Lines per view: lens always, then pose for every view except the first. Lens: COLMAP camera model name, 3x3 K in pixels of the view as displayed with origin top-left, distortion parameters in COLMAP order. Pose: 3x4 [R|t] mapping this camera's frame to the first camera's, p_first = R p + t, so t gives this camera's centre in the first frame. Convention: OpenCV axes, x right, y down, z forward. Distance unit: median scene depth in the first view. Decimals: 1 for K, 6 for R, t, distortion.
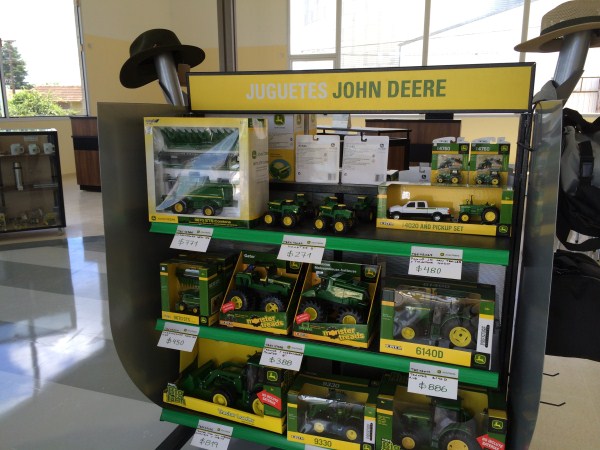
lens RADIAL K [[512.5, 0, 304.4], [0, 512.5, 225.4], [0, 0, 1]] dist [0.087256, -0.108577]
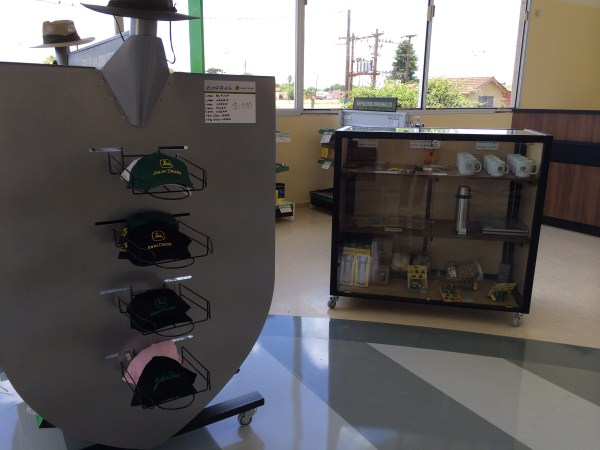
lens RADIAL K [[512.5, 0, 304.4], [0, 512.5, 225.4], [0, 0, 1]] dist [0.087256, -0.108577]
pose [[0.781622, 0.161557, -0.602467, -1.098898], [-0.154254, 0.985939, 0.064265, -0.286642], [0.604378, 0.042702, 0.795553, 1.422062]]
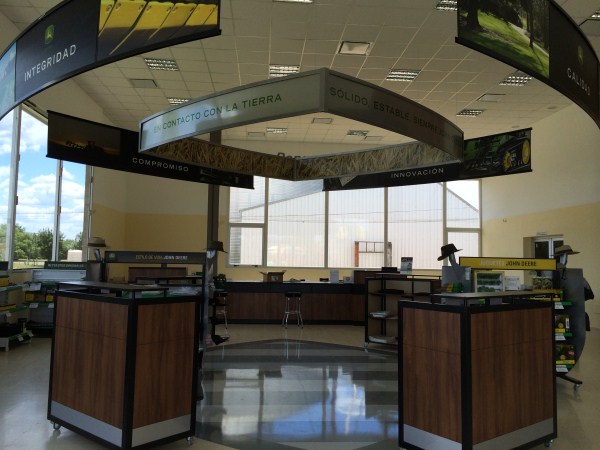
lens RADIAL K [[512.5, 0, 304.4], [0, 512.5, 225.4], [0, 0, 1]] dist [0.087256, -0.108577]
pose [[0.912854, 0.045303, 0.405764, -2.822386], [0.072890, 0.959776, -0.271139, 0.372042], [-0.401726, 0.277087, 0.872834, -1.713342]]
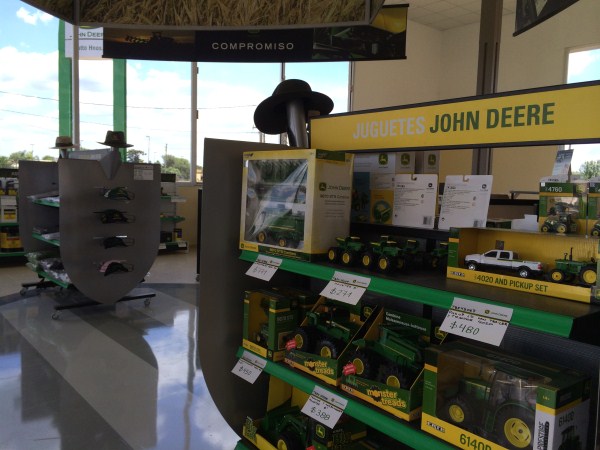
lens RADIAL K [[518.5, 0, 300.0], [0, 518.5, 225.0], [0, 0, 1]] dist [0.093913, -0.131750]
pose [[0.859527, 0.065746, -0.506844, 0.351424], [-0.141839, 0.983422, -0.112970, 0.048341], [0.491015, 0.168991, 0.854603, 0.145706]]
